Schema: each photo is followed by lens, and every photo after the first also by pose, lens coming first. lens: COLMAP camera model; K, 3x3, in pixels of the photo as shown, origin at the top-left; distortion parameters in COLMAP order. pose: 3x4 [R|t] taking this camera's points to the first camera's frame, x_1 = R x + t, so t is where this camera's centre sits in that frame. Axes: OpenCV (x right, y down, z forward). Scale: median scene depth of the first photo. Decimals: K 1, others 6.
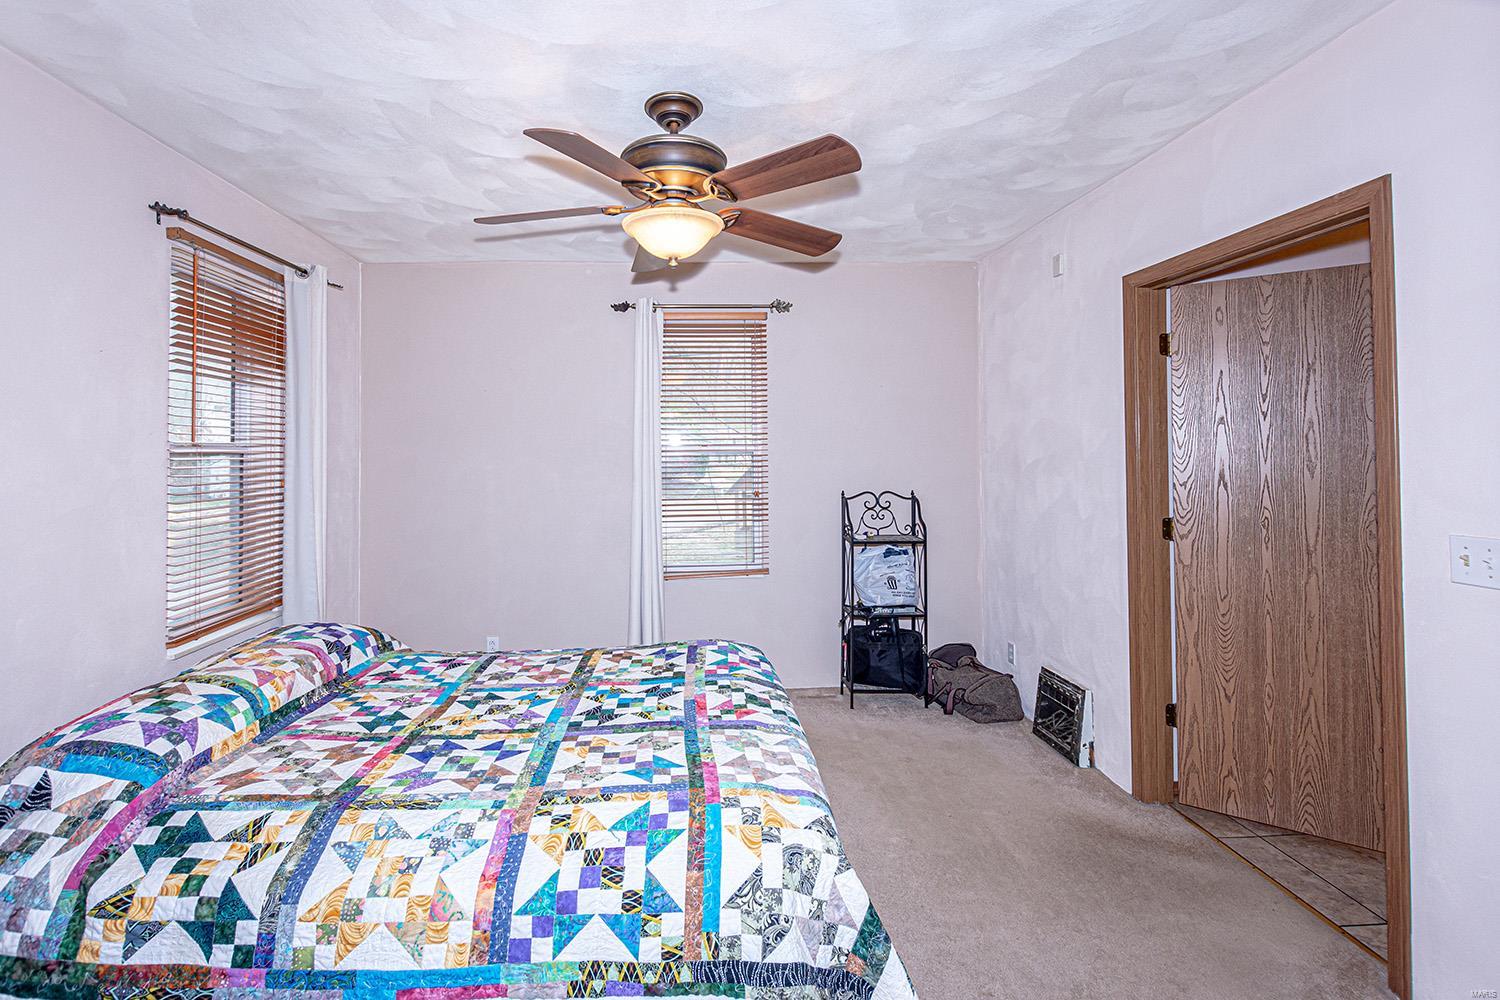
lens RADIAL K [[663.9, 0, 747.1], [0, 663.9, 449.0], [0, 0, 1]] dist [-0.000214, 0.000017]
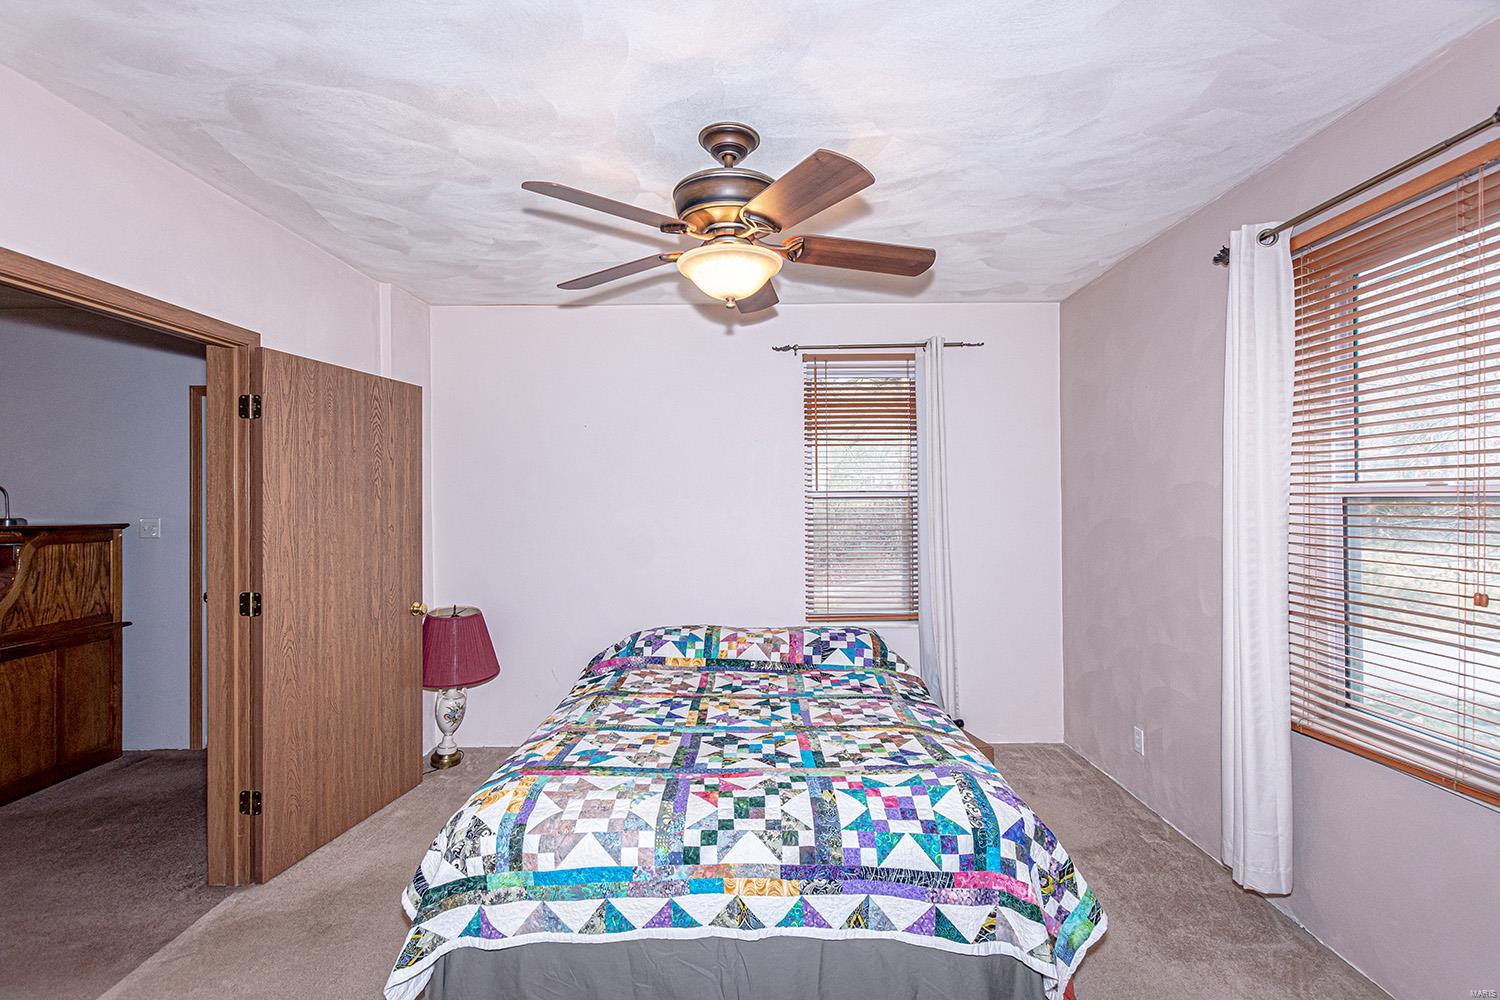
lens RADIAL K [[716.8, 0, 750.0], [0, 716.8, 500.0], [0, 0, 1]] dist [0.000058, 0.000043]
pose [[-0.098796, 0.010594, -0.995051, 0.993579], [0.015032, 0.999845, 0.009152, -0.006958], [0.994994, -0.014053, -0.098940, 1.220397]]
